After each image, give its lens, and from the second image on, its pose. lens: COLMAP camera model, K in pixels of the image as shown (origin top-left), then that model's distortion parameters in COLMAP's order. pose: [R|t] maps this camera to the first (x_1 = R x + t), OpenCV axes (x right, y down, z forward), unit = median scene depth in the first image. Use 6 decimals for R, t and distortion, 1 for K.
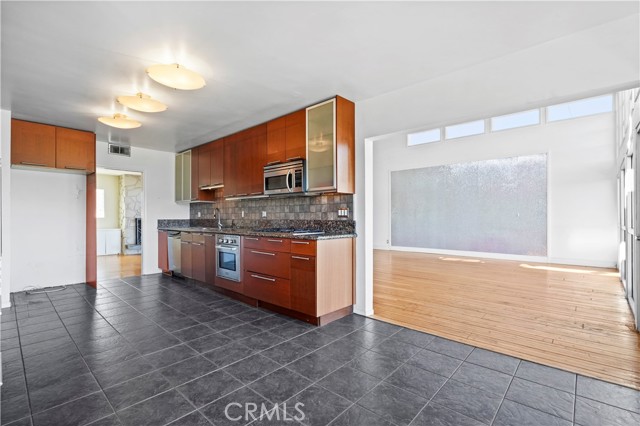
lens RADIAL K [[294.9, 0, 320.8], [0, 294.9, 215.2], [0, 0, 1]] dist [-0.003477, 0.002671]
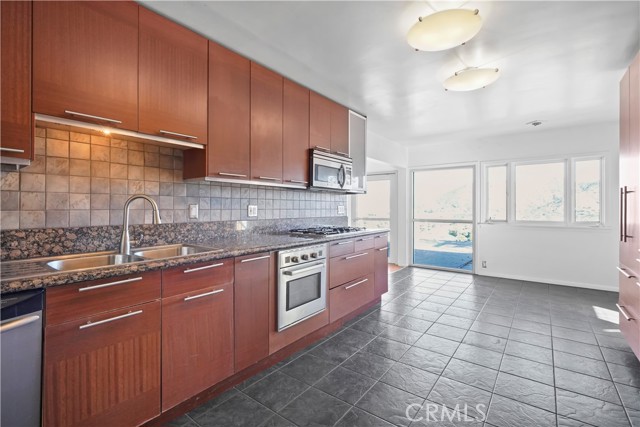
lens RADIAL K [[294.9, 0, 316.1], [0, 294.9, 206.1], [0, 0, 1]] dist [-0.003477, 0.002671]
pose [[-0.087757, 0.009592, 0.996096, -0.923705], [-0.002995, 0.999947, -0.009893, -0.009369], [-0.996137, -0.003851, -0.087724, 1.034006]]
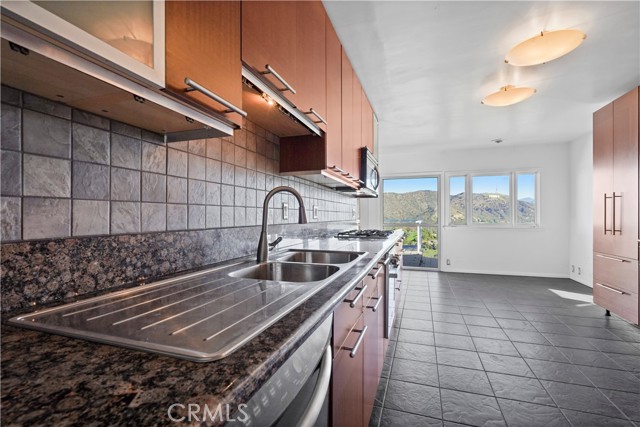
lens RADIAL K [[294.9, 0, 316.5], [0, 294.9, 216.7], [0, 0, 1]] dist [-0.003477, 0.002671]
pose [[-0.397400, 0.005065, 0.917631, -0.832115], [0.003760, 0.999985, -0.003891, 0.002696], [-0.917638, 0.001904, -0.397413, 1.278696]]
